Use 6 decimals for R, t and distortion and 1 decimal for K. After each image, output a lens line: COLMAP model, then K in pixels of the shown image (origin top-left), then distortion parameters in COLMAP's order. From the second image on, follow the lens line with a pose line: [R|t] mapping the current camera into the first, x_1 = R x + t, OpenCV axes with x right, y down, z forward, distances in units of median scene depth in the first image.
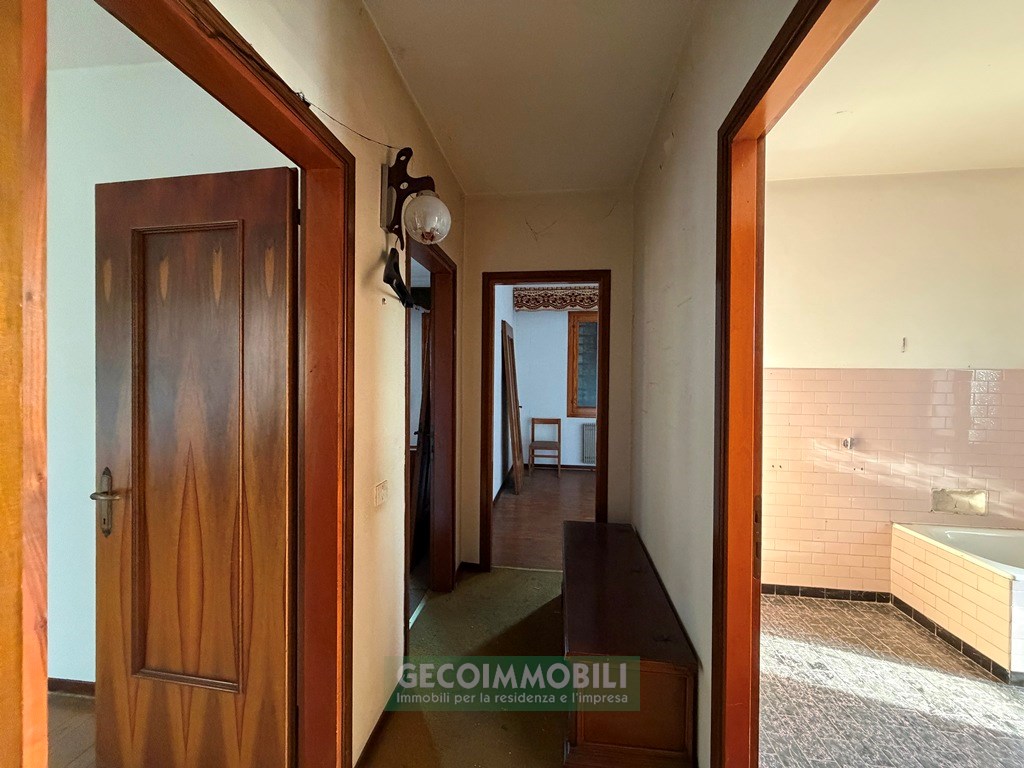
lens RADIAL K [[411.2, 0, 512.0], [0, 411.2, 384.0], [0, 0, 1]] dist [0.000208, 0.000480]
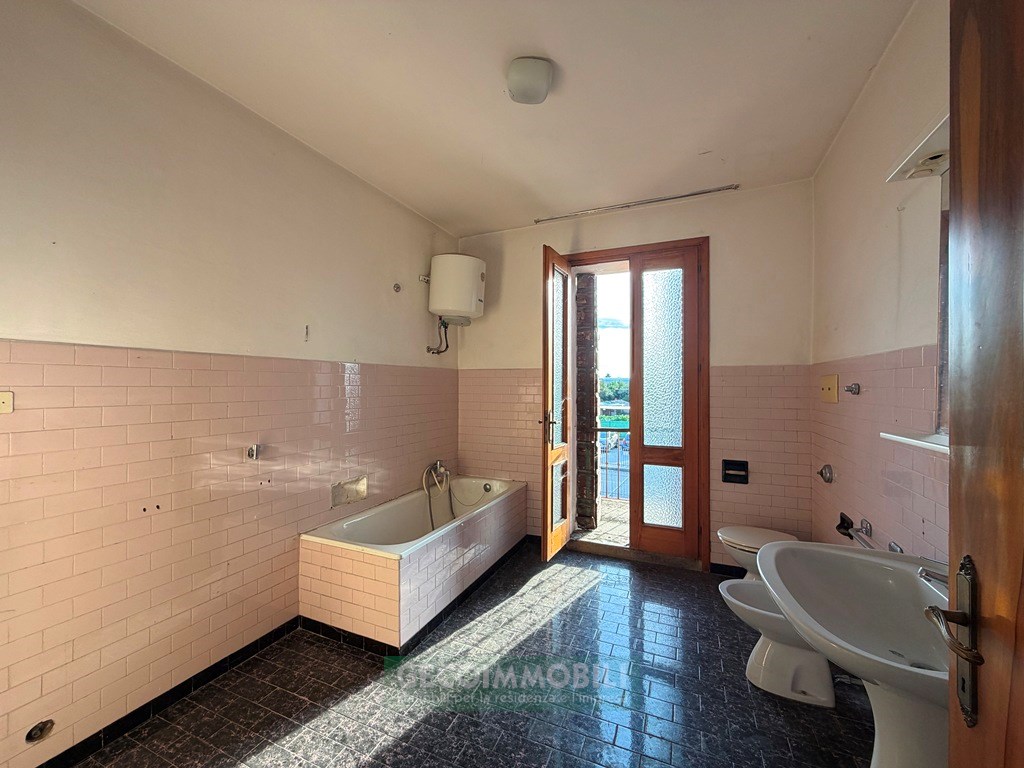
lens RADIAL K [[411.2, 0, 512.0], [0, 411.2, 384.0], [0, 0, 1]] dist [0.000208, 0.000480]
pose [[0.287391, -0.007288, 0.957786, 0.215265], [0.010223, 0.999937, 0.004541, 0.016600], [-0.957759, 0.008486, 0.287447, 0.310235]]
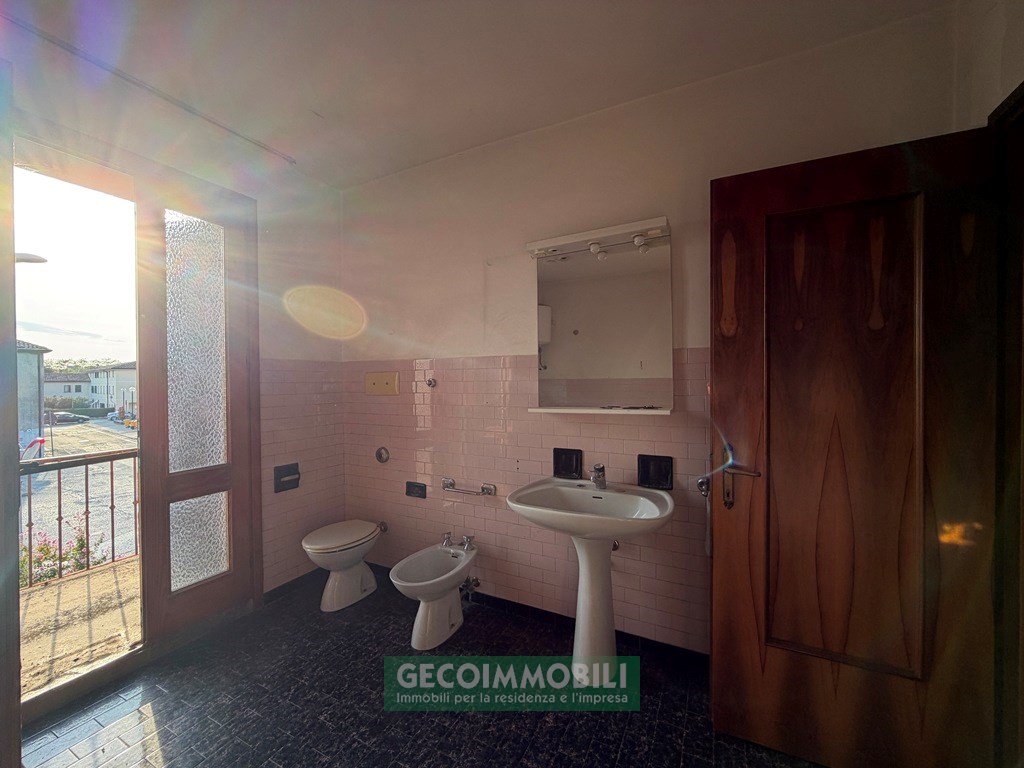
lens RADIAL K [[411.2, 0, 512.0], [0, 411.2, 384.0], [0, 0, 1]] dist [0.000208, 0.000480]
pose [[-0.935750, -0.002602, 0.352653, 0.471919], [0.004433, 0.999807, 0.019139, 0.019723], [-0.352635, 0.019472, -0.935558, 0.639543]]
